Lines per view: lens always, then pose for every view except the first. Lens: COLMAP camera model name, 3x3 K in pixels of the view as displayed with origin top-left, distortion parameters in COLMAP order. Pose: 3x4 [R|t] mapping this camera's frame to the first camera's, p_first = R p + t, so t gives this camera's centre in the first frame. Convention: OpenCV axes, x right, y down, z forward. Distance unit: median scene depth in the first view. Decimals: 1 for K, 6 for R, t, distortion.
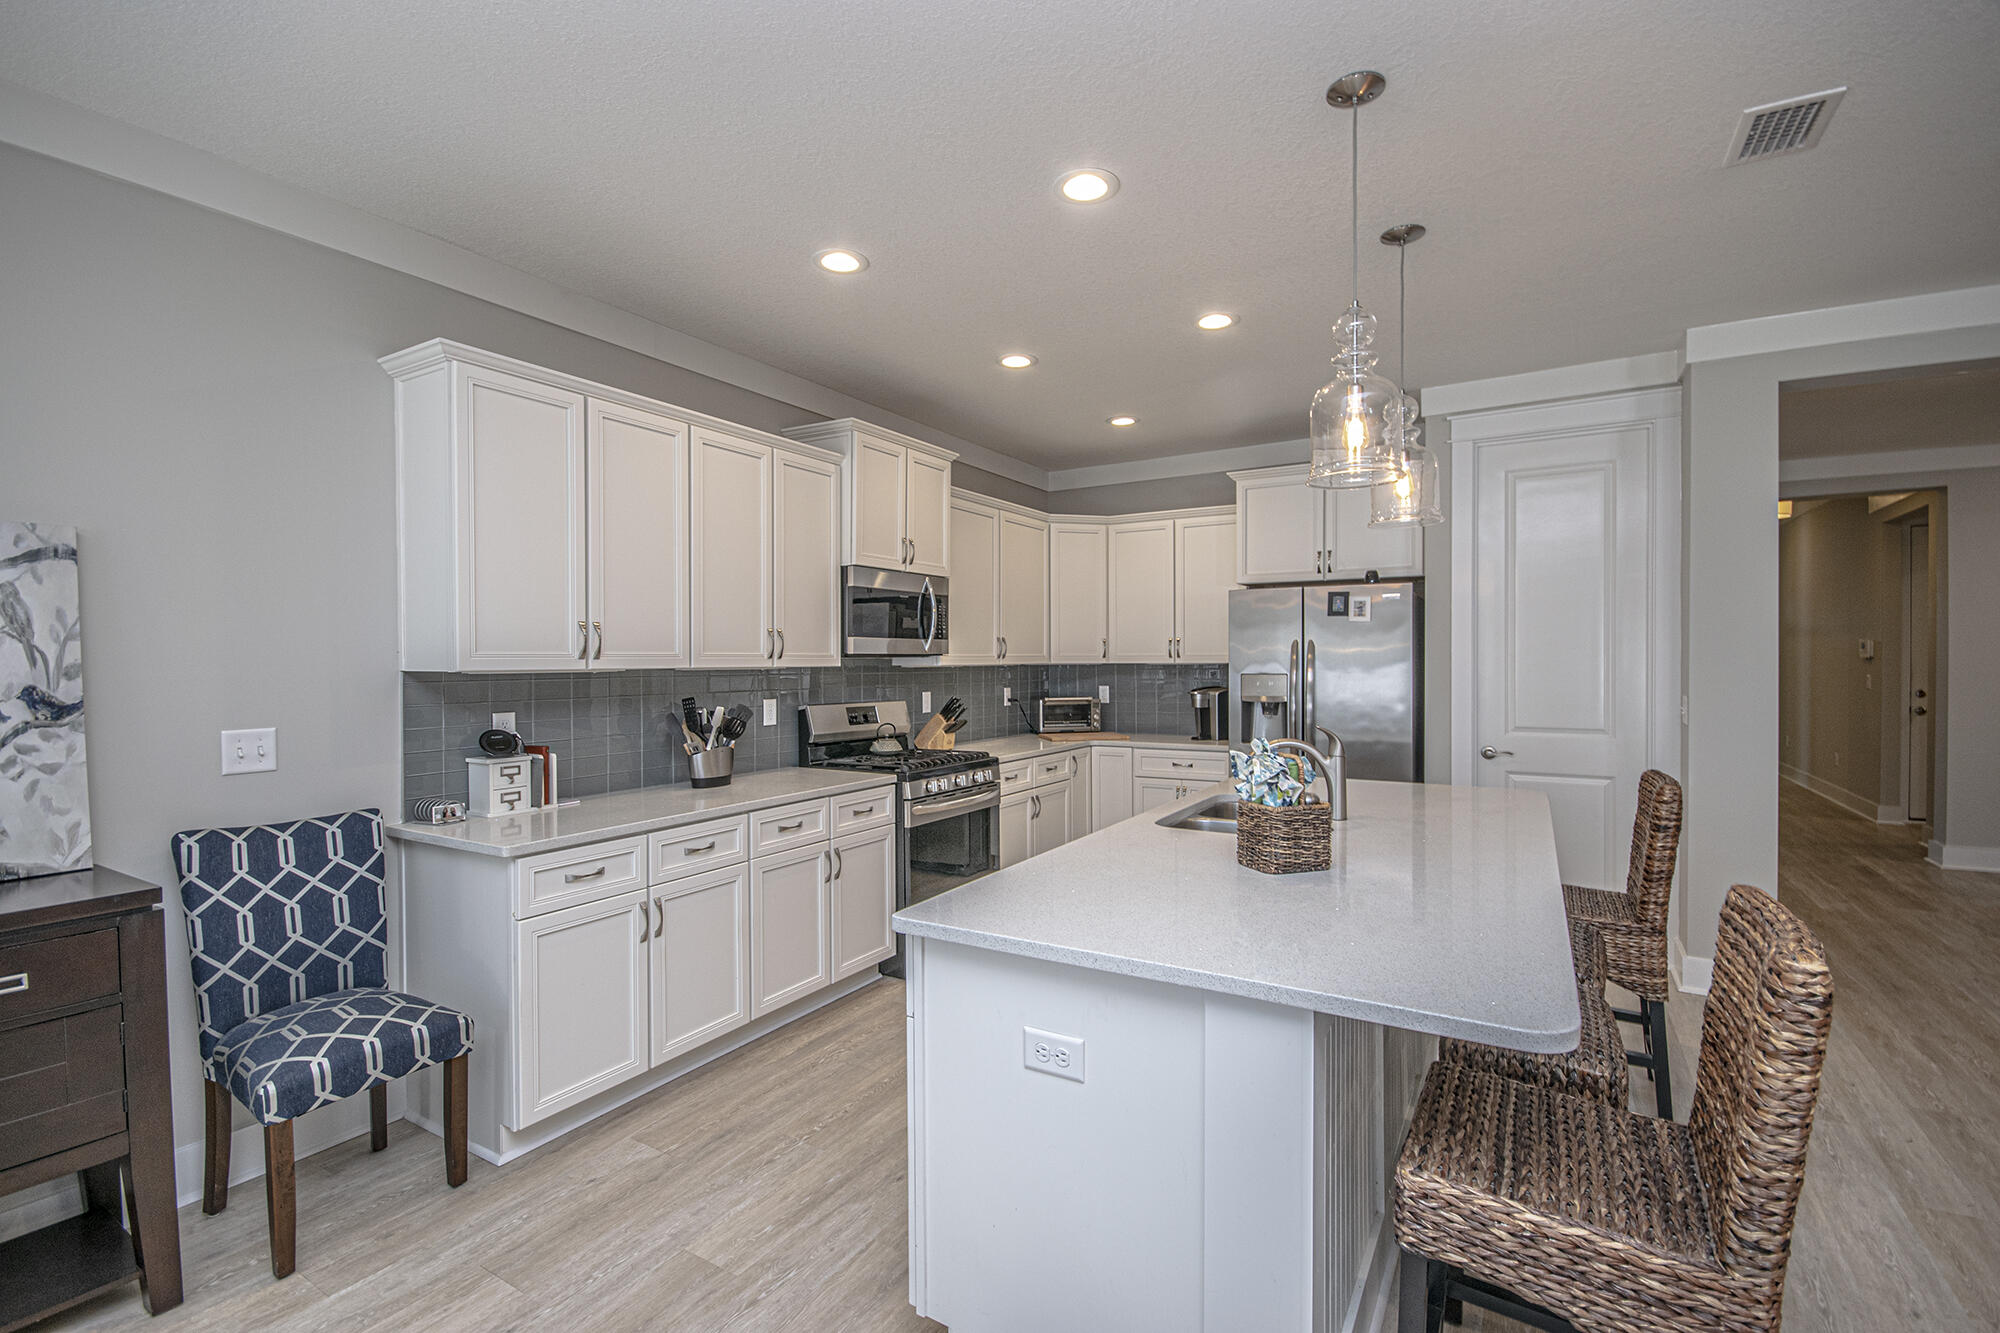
lens RADIAL K [[882.5, 0, 992.8], [0, 882.5, 670.2], [0, 0, 1]] dist [-0.005523, -0.003039]
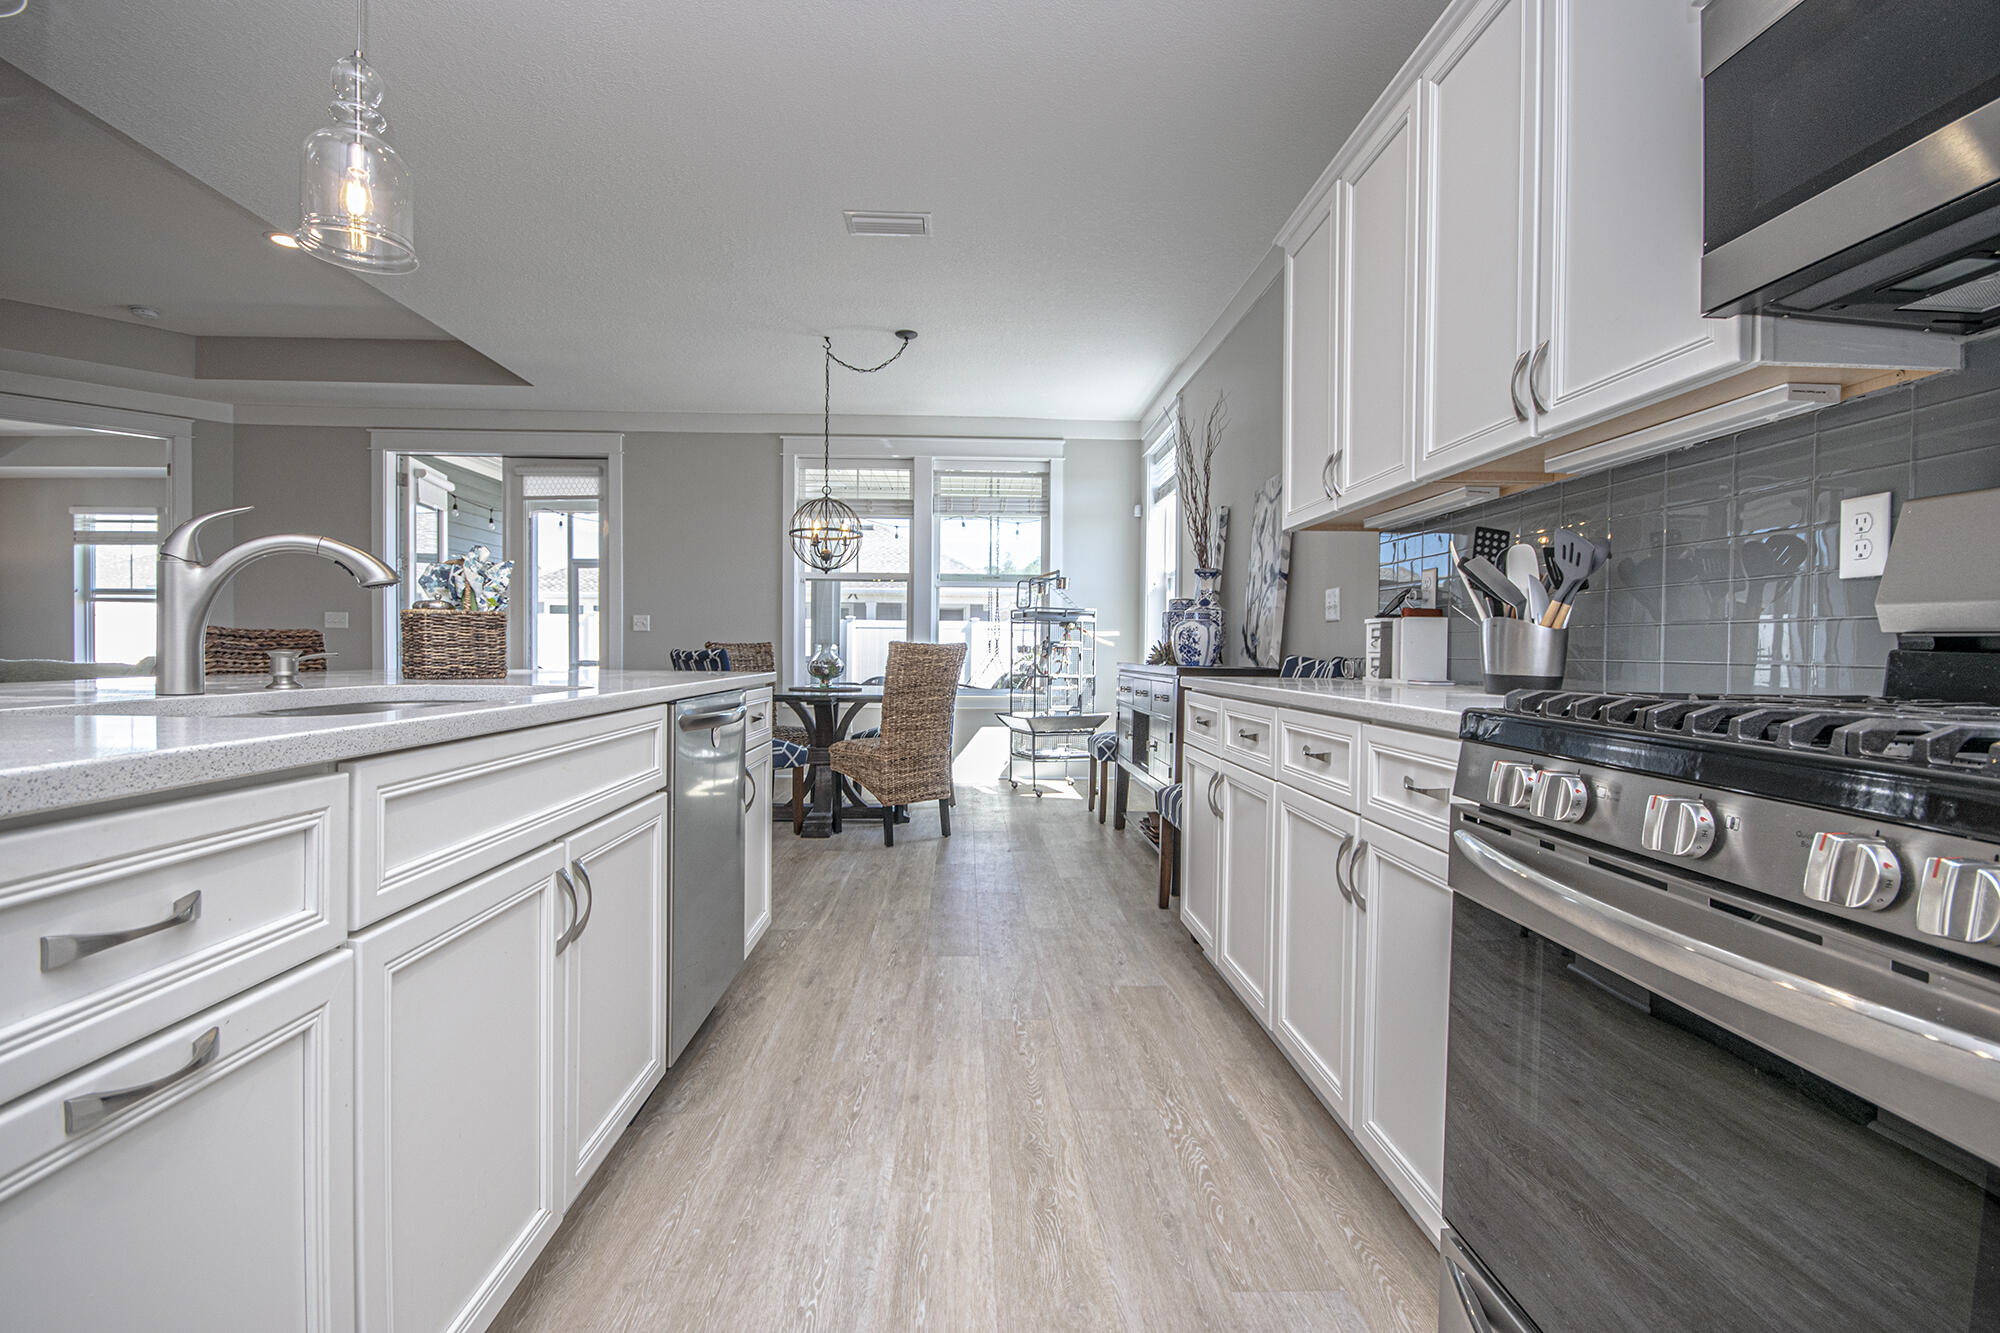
lens RADIAL K [[882.5, 0, 992.9], [0, 882.5, 659.3], [0, 0, 1]] dist [-0.005523, -0.003039]
pose [[-0.834993, 0.005463, -0.550233, 0.203229], [-0.009712, 0.999649, 0.024663, 0.093310], [0.550175, 0.025937, -0.834647, 1.164137]]
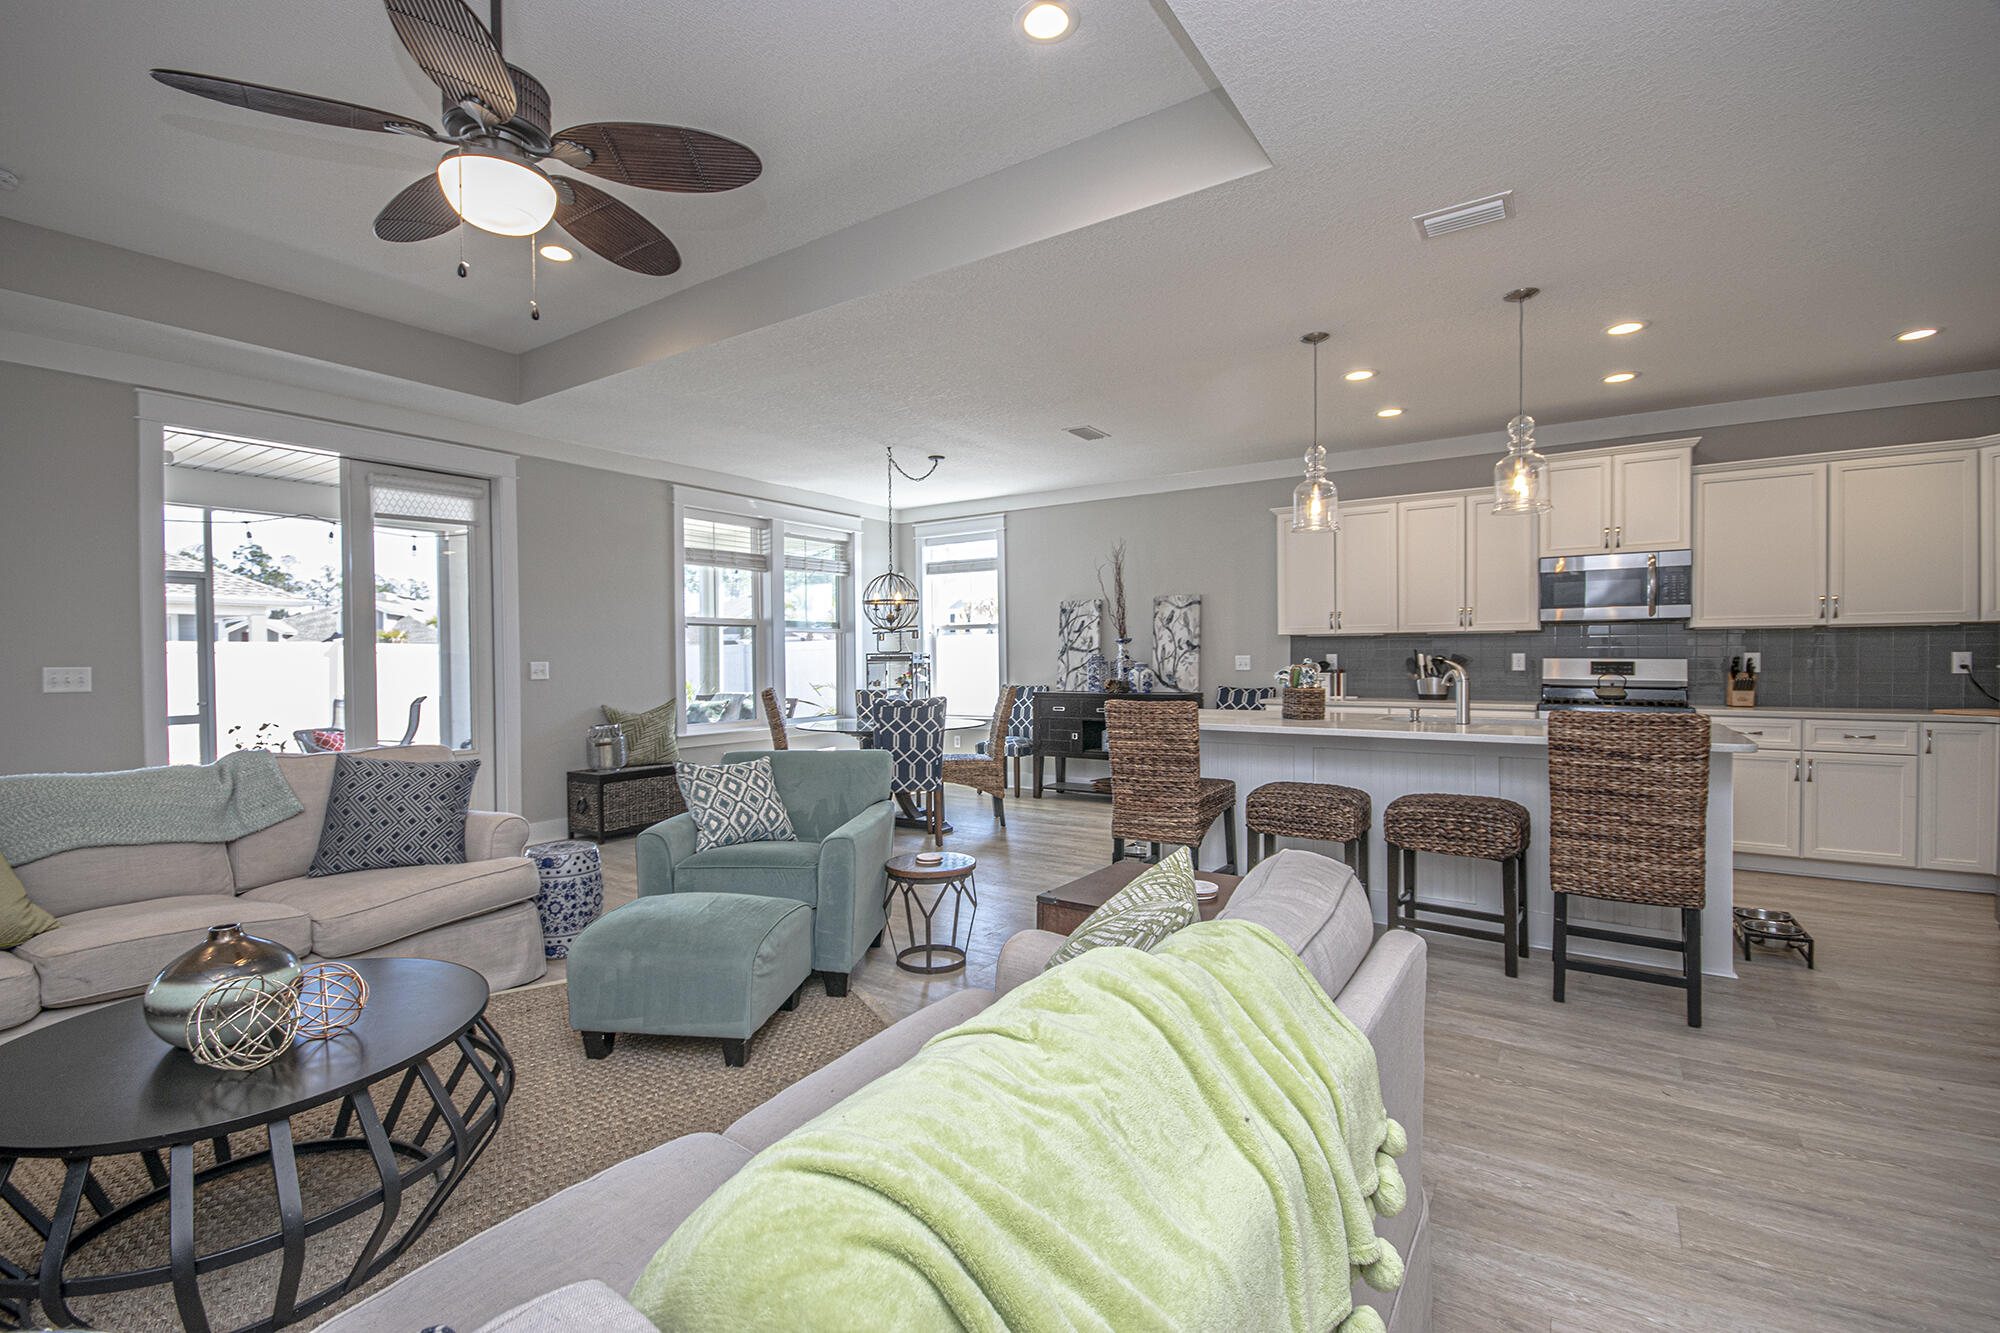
lens RADIAL K [[882.5, 0, 995.7], [0, 882.5, 662.0], [0, 0, 1]] dist [-0.005523, -0.003039]
pose [[-0.047247, 0.013281, -0.998795, 1.354736], [-0.002587, 0.999907, 0.013418, 0.032135], [0.998880, 0.003218, -0.047208, 0.199269]]
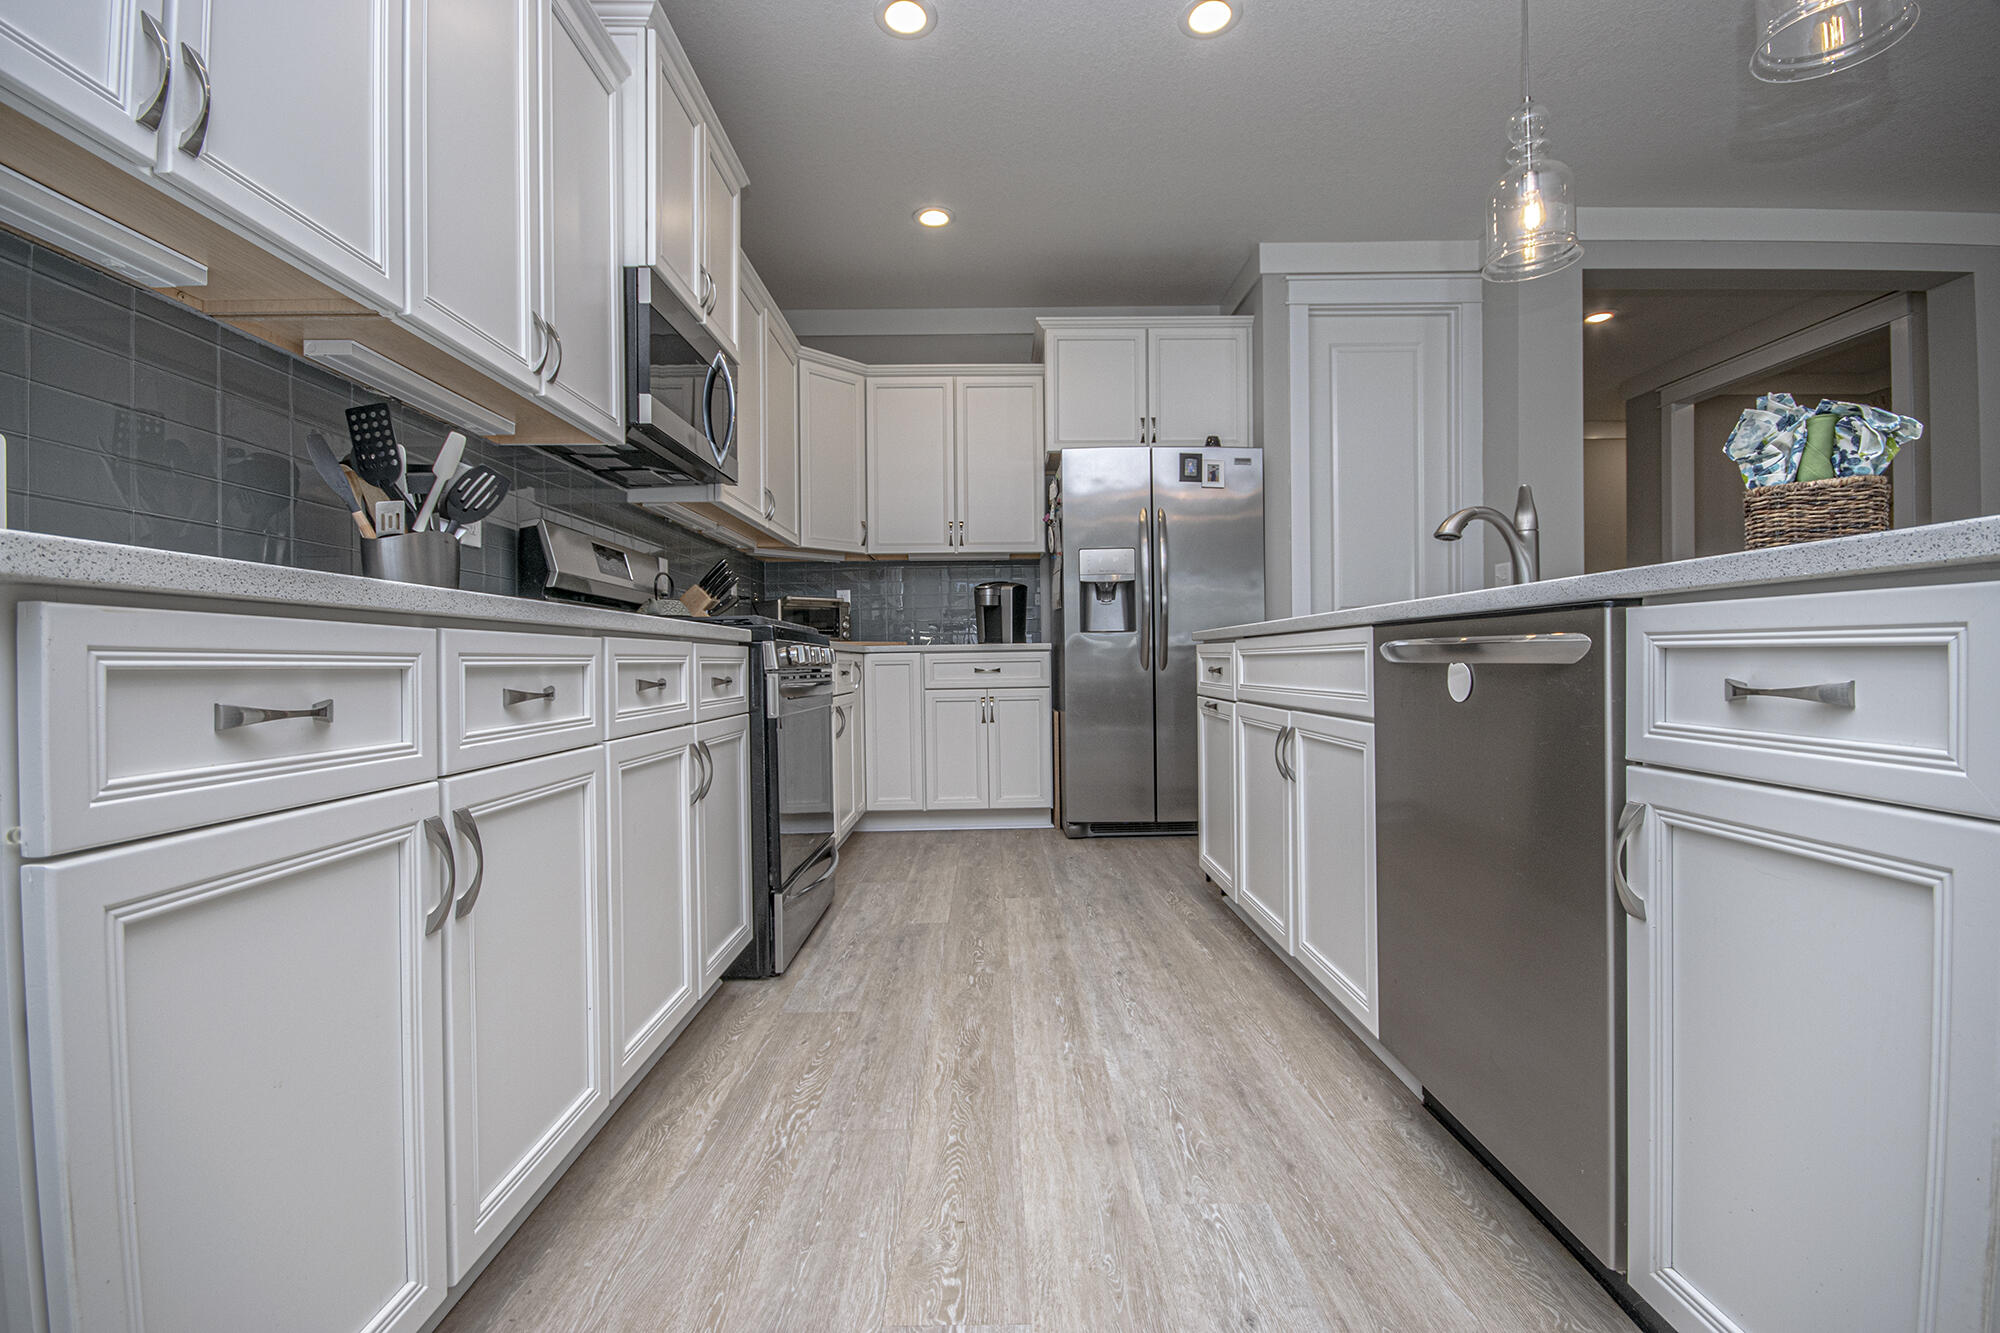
lens RADIAL K [[882.5, 0, 997.7], [0, 882.5, 667.5], [0, 0, 1]] dist [-0.005523, -0.003039]
pose [[0.847816, -0.007033, 0.530243, -0.281992], [0.011689, 0.999917, -0.005427, 0.149730], [-0.530161, 0.010799, 0.847828, 0.421914]]
